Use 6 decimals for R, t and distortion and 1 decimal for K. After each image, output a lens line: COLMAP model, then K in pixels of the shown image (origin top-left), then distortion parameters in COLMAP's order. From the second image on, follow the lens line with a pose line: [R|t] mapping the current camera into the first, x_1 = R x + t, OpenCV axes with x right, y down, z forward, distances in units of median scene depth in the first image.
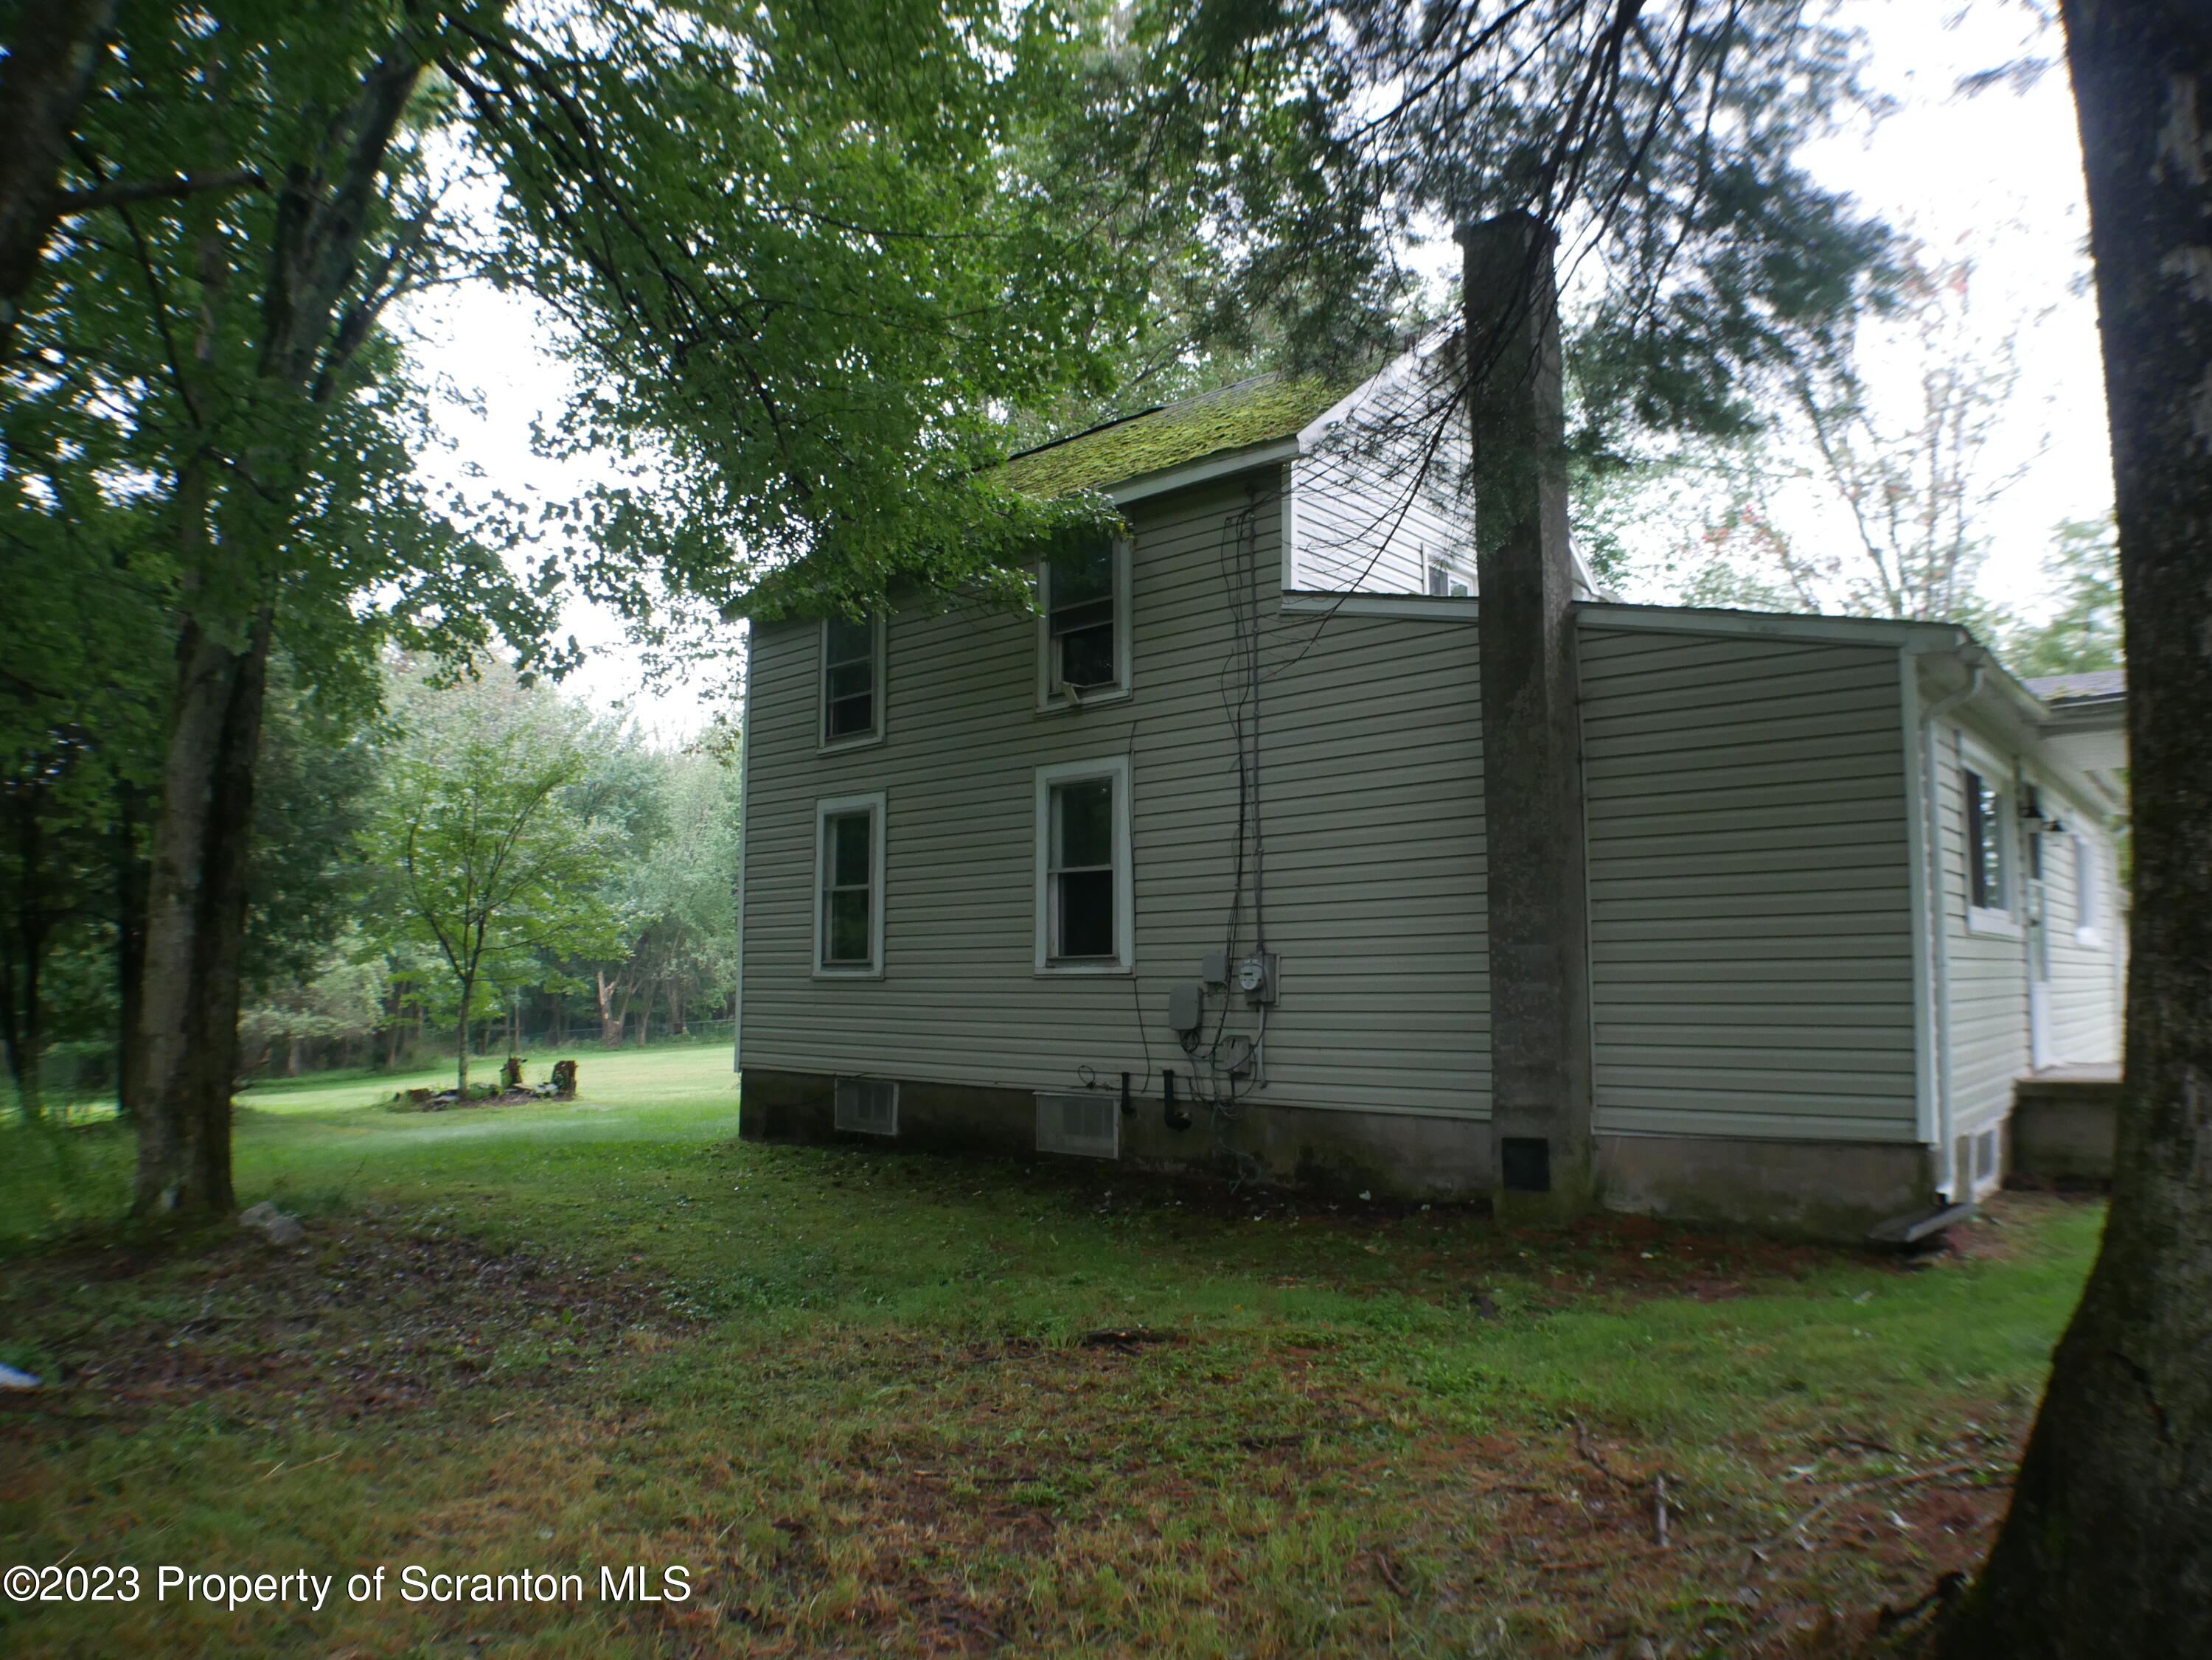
lens RADIAL K [[1458.7, 0, 1099.5], [0, 1458.7, 837.0], [0, 0, 1]] dist [-0.145690, 0.032965]
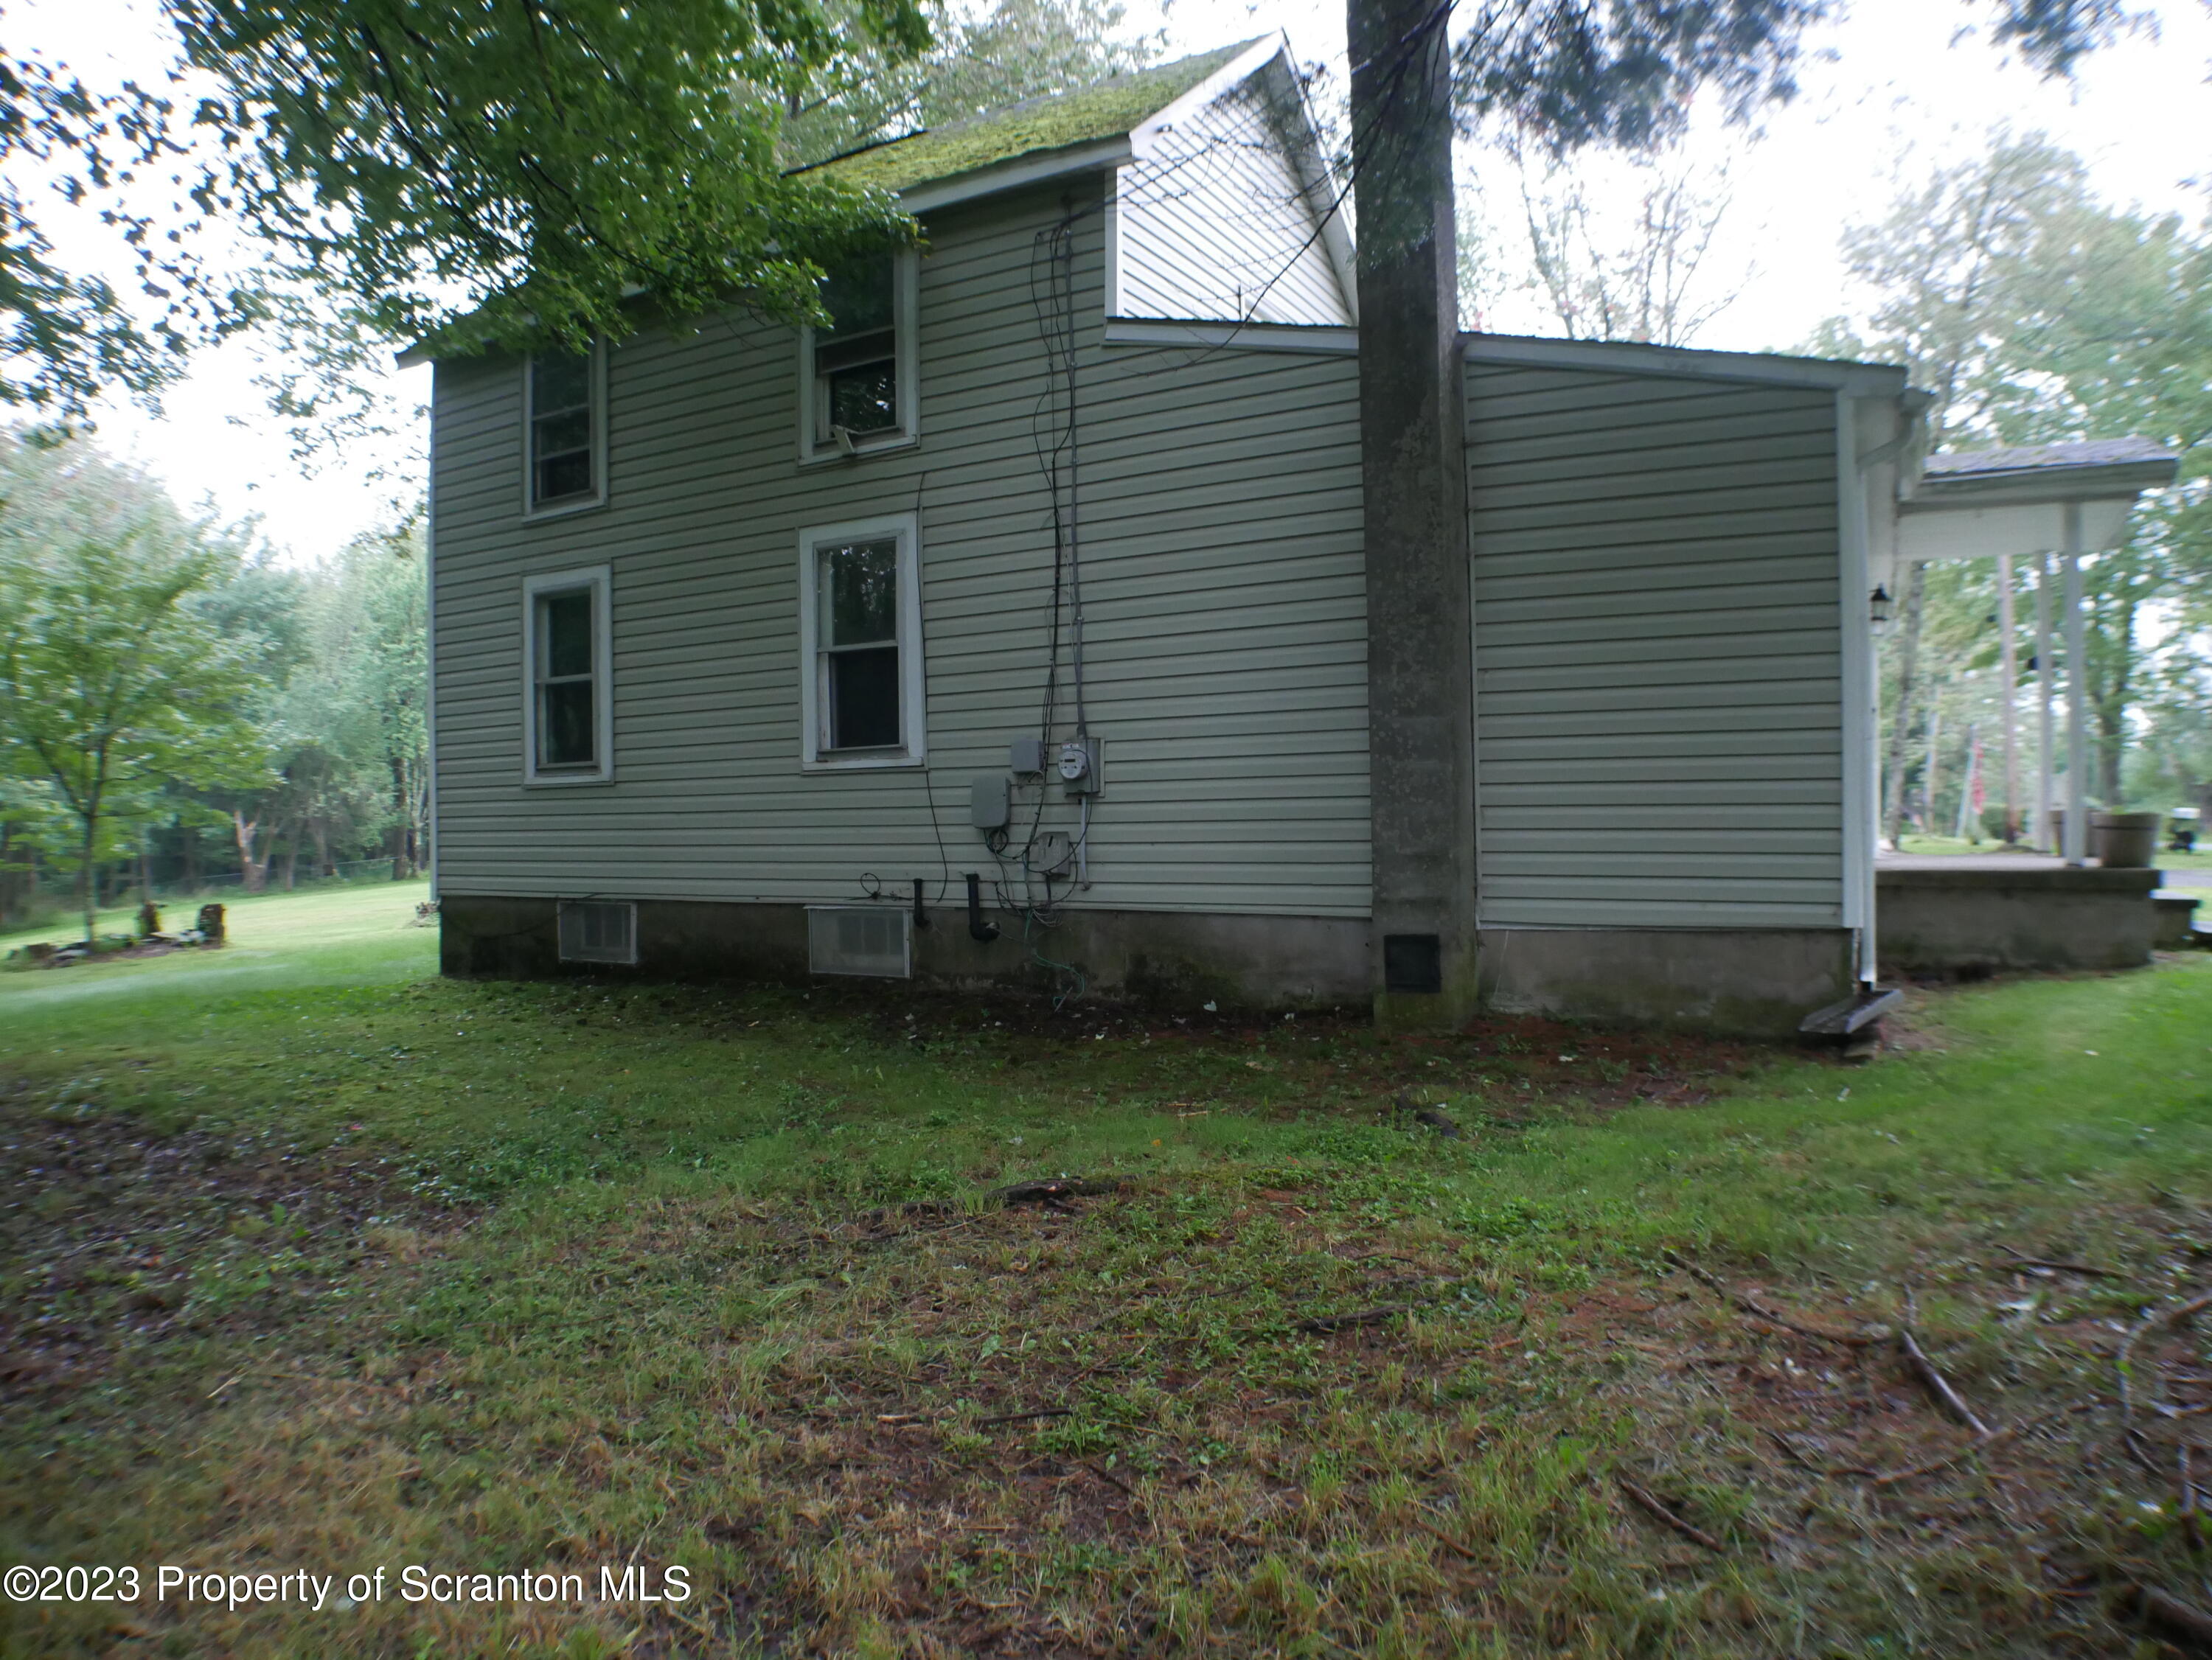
lens RADIAL K [[1461.7, 0, 1101.6], [0, 1461.7, 838.2], [0, 0, 1]] dist [-0.141595, 0.035118]
pose [[0.974919, -0.023700, 0.221295, -0.081395], [-0.002976, 0.992837, 0.119439, 0.039276], [-0.222540, -0.117102, 0.967865, 0.157844]]
